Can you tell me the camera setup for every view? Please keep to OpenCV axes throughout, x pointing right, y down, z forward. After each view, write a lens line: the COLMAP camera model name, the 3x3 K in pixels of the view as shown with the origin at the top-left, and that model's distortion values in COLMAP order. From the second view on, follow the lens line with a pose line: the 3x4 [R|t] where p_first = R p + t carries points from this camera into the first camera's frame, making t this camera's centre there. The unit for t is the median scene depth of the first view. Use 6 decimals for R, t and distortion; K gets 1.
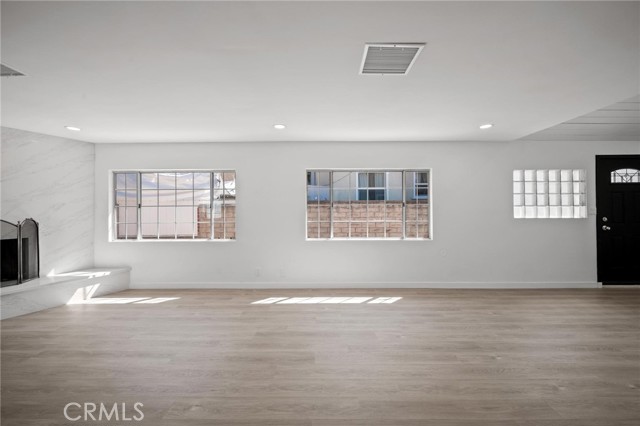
lens RADIAL K [[257.2, 0, 318.7], [0, 257.2, 205.9], [0, 0, 1]] dist [-0.001316, -0.000087]
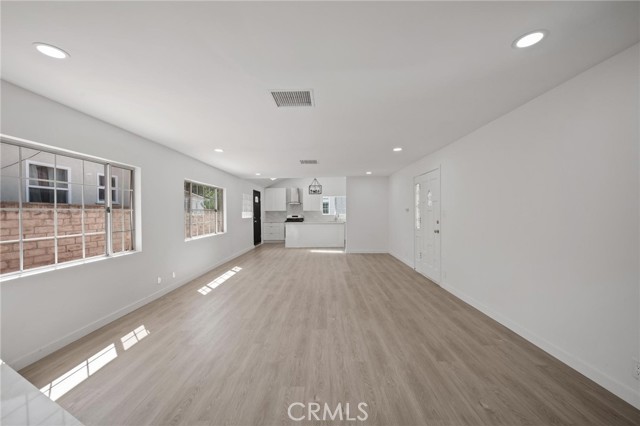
lens RADIAL K [[254.9, 0, 320.0], [0, 254.9, 213.0], [0, 0, 1]] dist [-0.000958, -0.000094]
pose [[0.005240, -0.000641, 0.999986, -1.176554], [-0.004465, 0.999990, 0.000665, 0.006010], [-0.999976, -0.004469, 0.005237, 0.396332]]
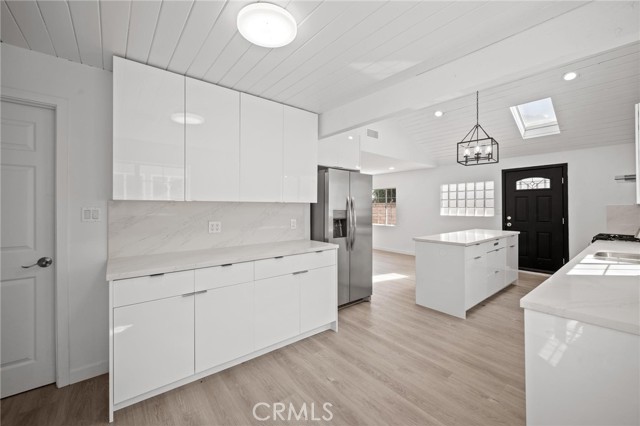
lens RADIAL K [[255.3, 0, 317.5], [0, 255.3, 208.1], [0, 0, 1]] dist [-0.000913, 0.000012]
pose [[0.629137, 0.005693, -0.777274, 1.503229], [0.002067, 0.999957, 0.008996, -0.012412], [0.777292, -0.007266, 0.629098, -0.574454]]
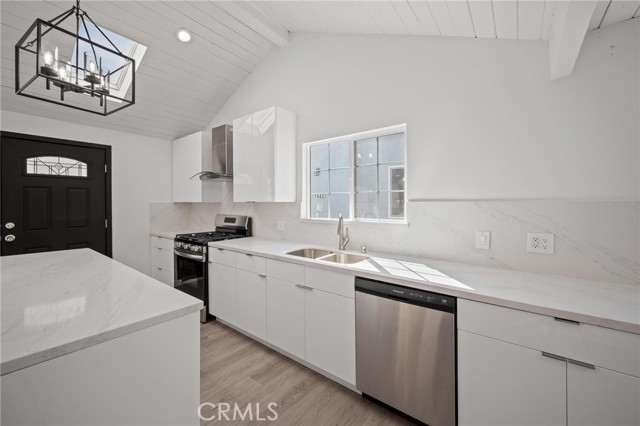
lens RADIAL K [[257.2, 0, 318.7], [0, 257.2, 205.9], [0, 0, 1]] dist [-0.001316, -0.000087]
pose [[0.607509, -0.002251, 0.794310, 1.063273], [-0.004268, 0.999972, 0.006098, -0.008279], [-0.794302, -0.007095, 0.607482, -0.075593]]
